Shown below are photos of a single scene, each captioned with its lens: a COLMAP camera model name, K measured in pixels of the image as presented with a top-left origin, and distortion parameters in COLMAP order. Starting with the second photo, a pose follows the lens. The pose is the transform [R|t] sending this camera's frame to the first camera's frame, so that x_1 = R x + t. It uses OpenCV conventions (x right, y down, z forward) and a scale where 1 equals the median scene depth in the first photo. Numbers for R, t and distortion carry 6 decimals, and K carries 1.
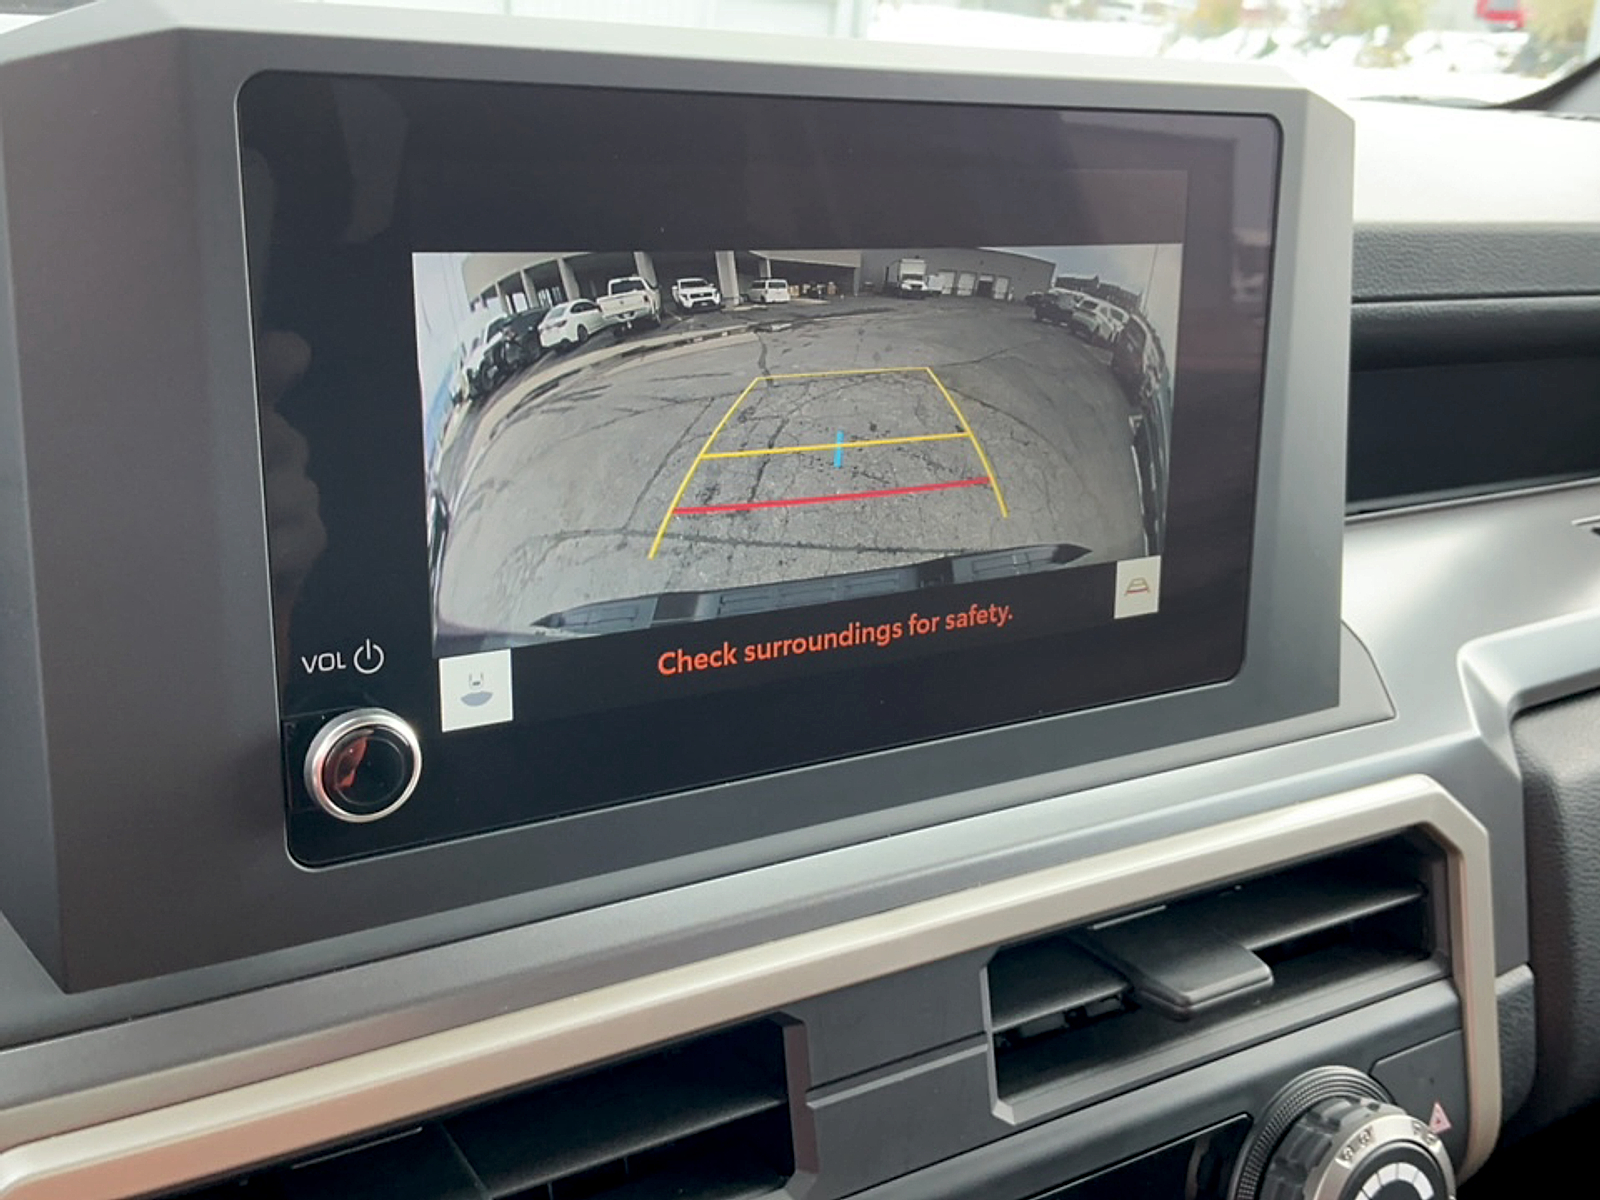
lens RADIAL K [[1668.4, 0, 803.5], [0, 1668.4, 605.6], [0, 0, 1]] dist [0.144965, -0.301364]
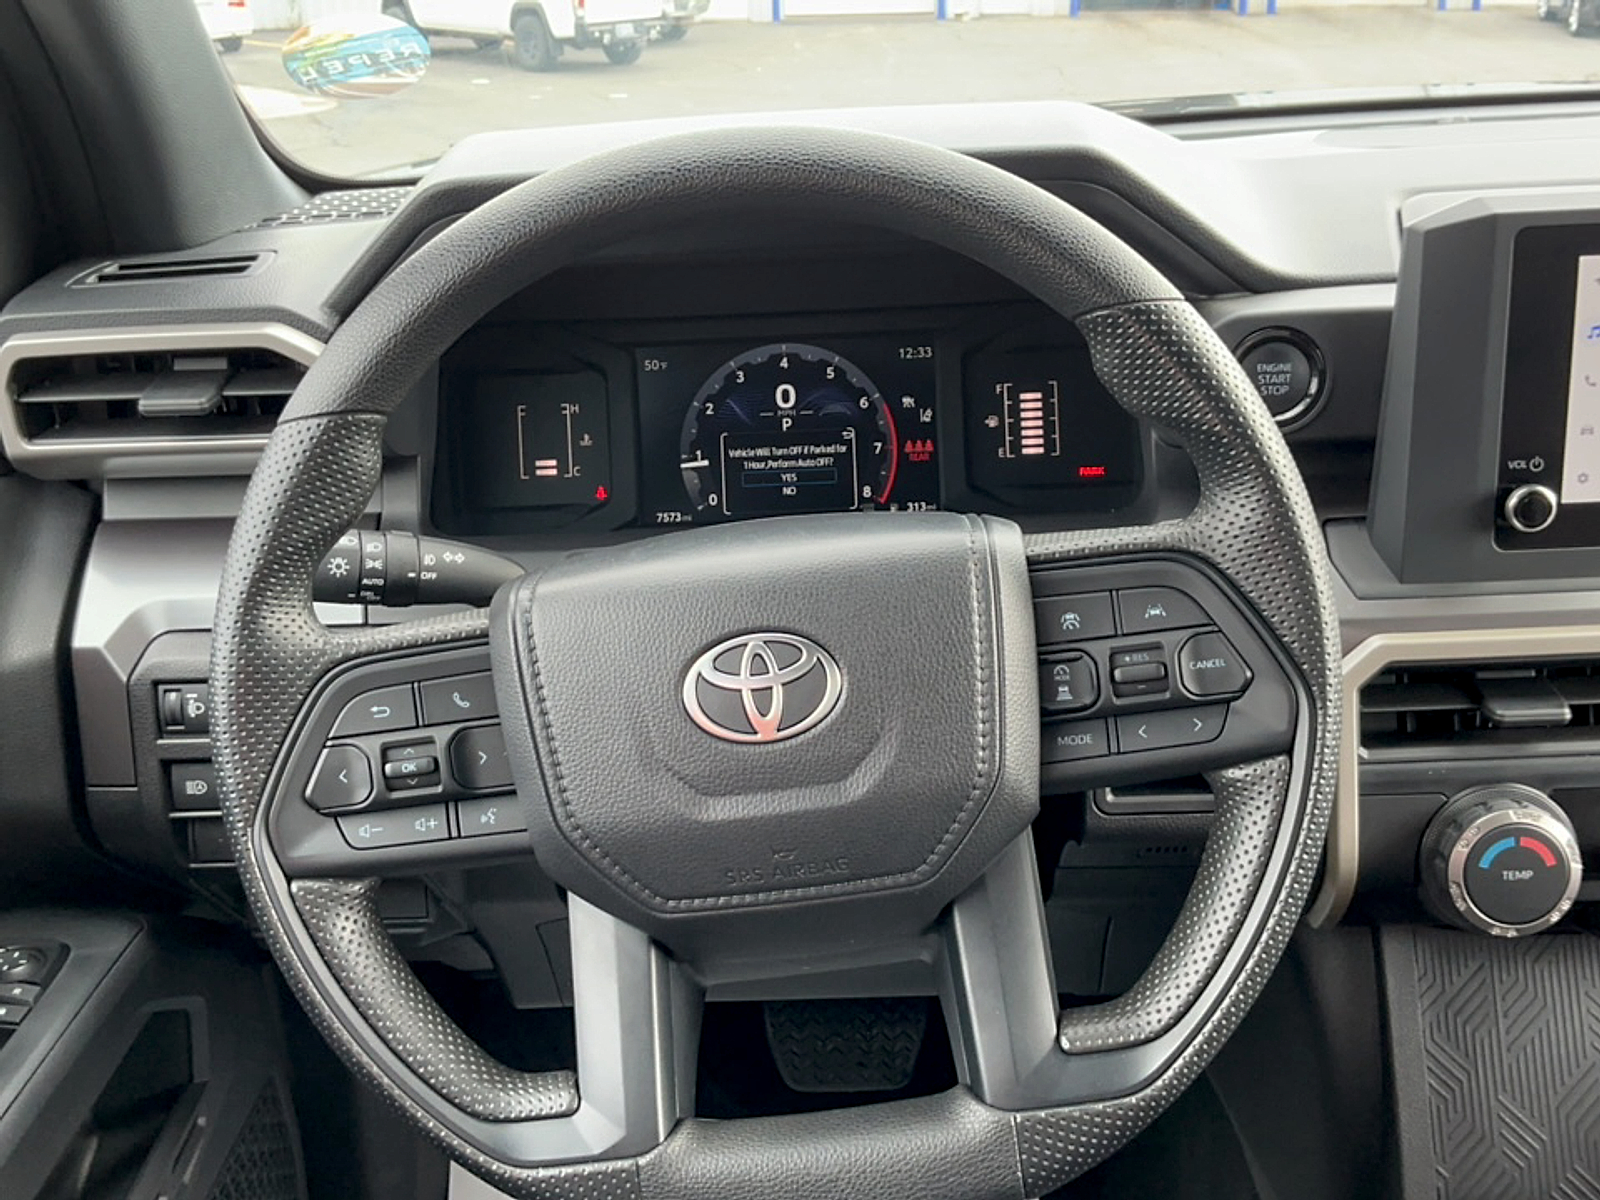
lens RADIAL K [[1668.4, 0, 803.5], [0, 1668.4, 605.6], [0, 0, 1]] dist [0.144965, -0.301364]
pose [[0.826401, 0.115535, -0.551102, 0.180269], [-0.074316, 0.992541, 0.096639, 0.058594], [0.558157, -0.038907, 0.828823, -1.235297]]
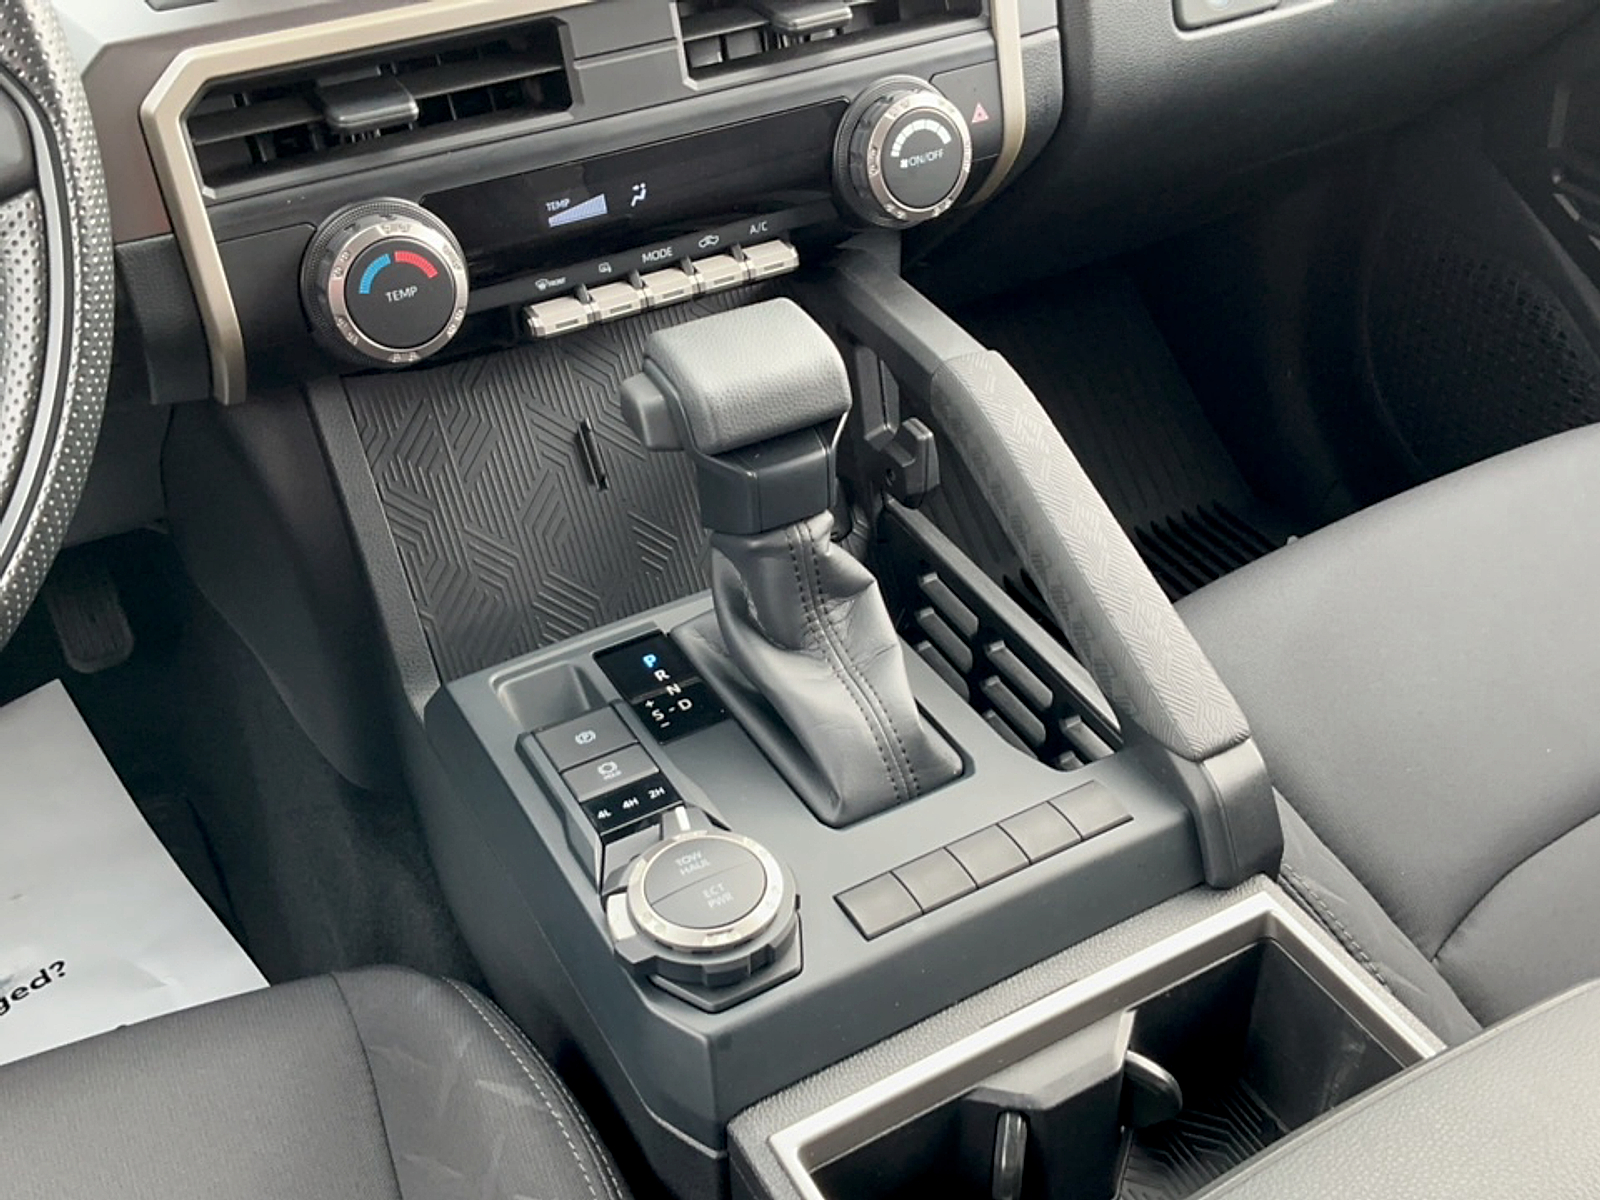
lens RADIAL K [[1678.8, 0, 800.0], [0, 1678.8, 600.0], [0, 0, 1]] dist [0.122095, -0.292298]
pose [[0.996458, -0.025119, -0.080259, 0.375753], [0.051589, 0.936271, 0.347470, 0.184616], [0.066416, -0.350379, 0.934250, -0.975947]]
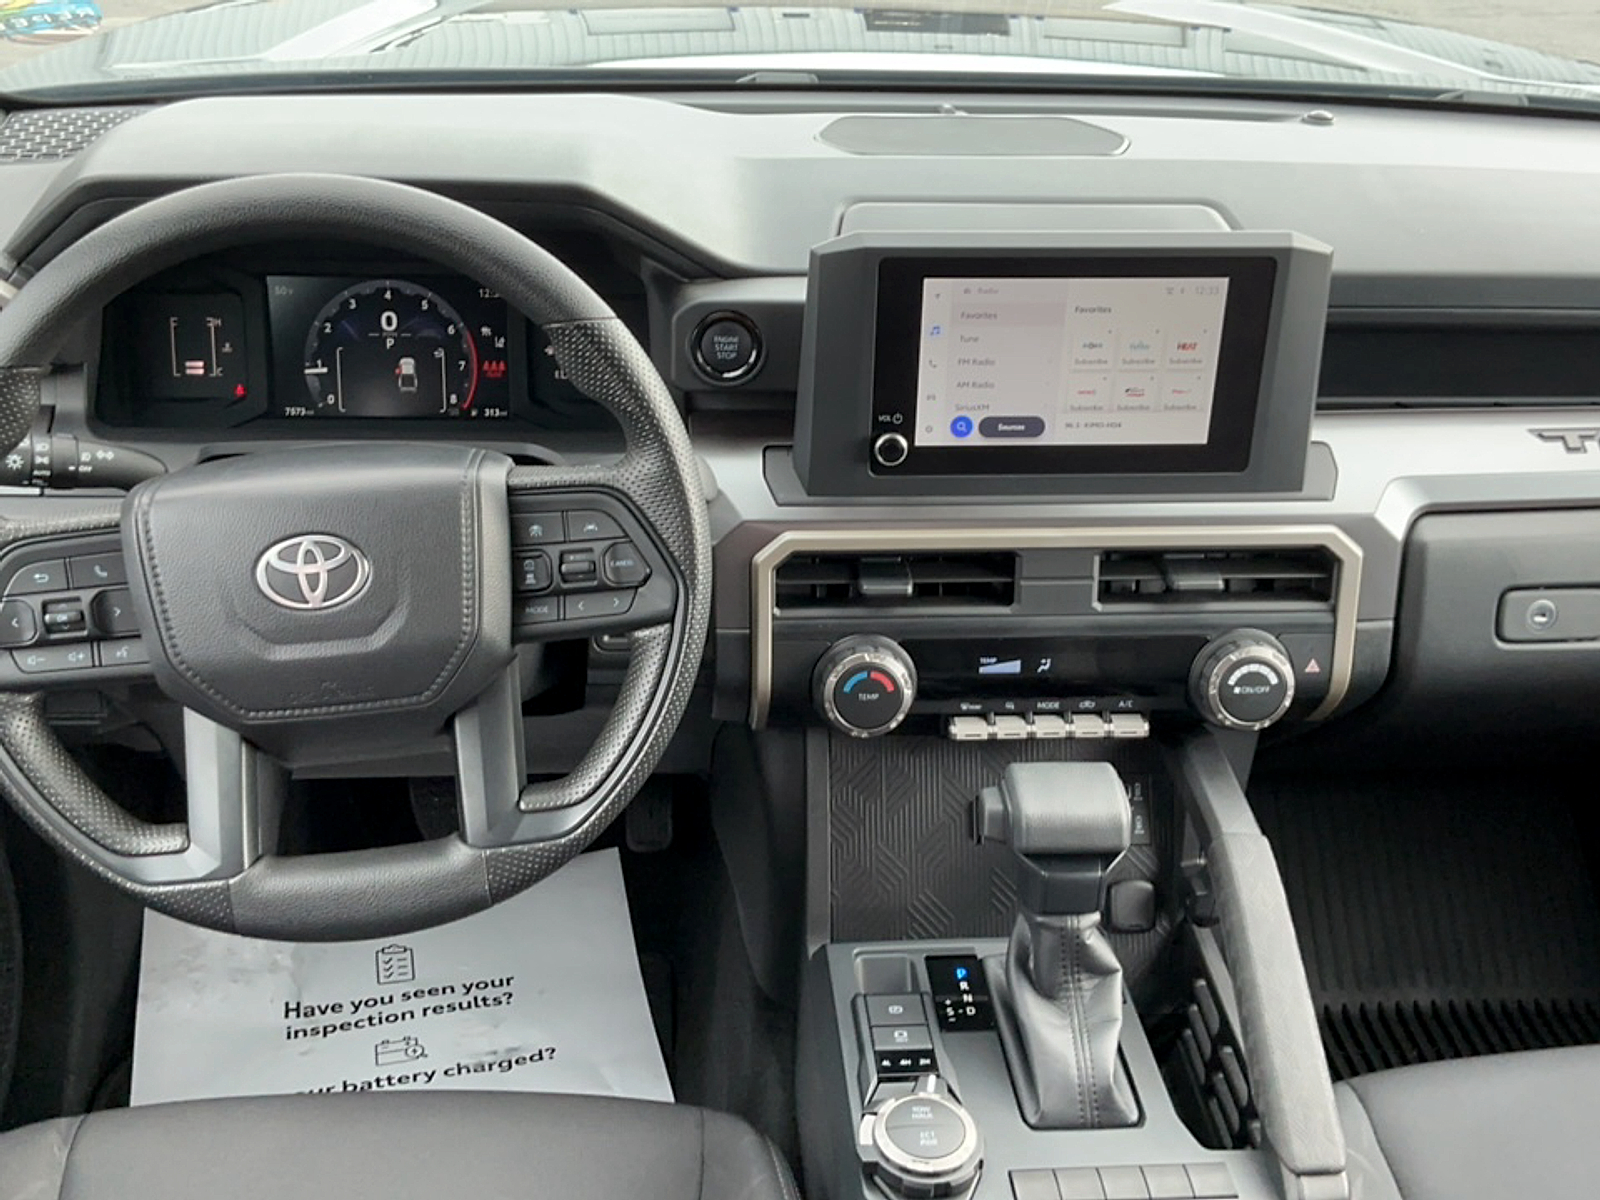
lens RADIAL K [[1668.4, 0, 803.5], [0, 1668.4, 605.6], [0, 0, 1]] dist [0.144965, -0.301364]
pose [[0.886084, 0.205658, -0.415403, 0.844693], [-0.127006, 0.969607, 0.209121, -0.227624], [0.445785, -0.132540, 0.885273, -1.709836]]
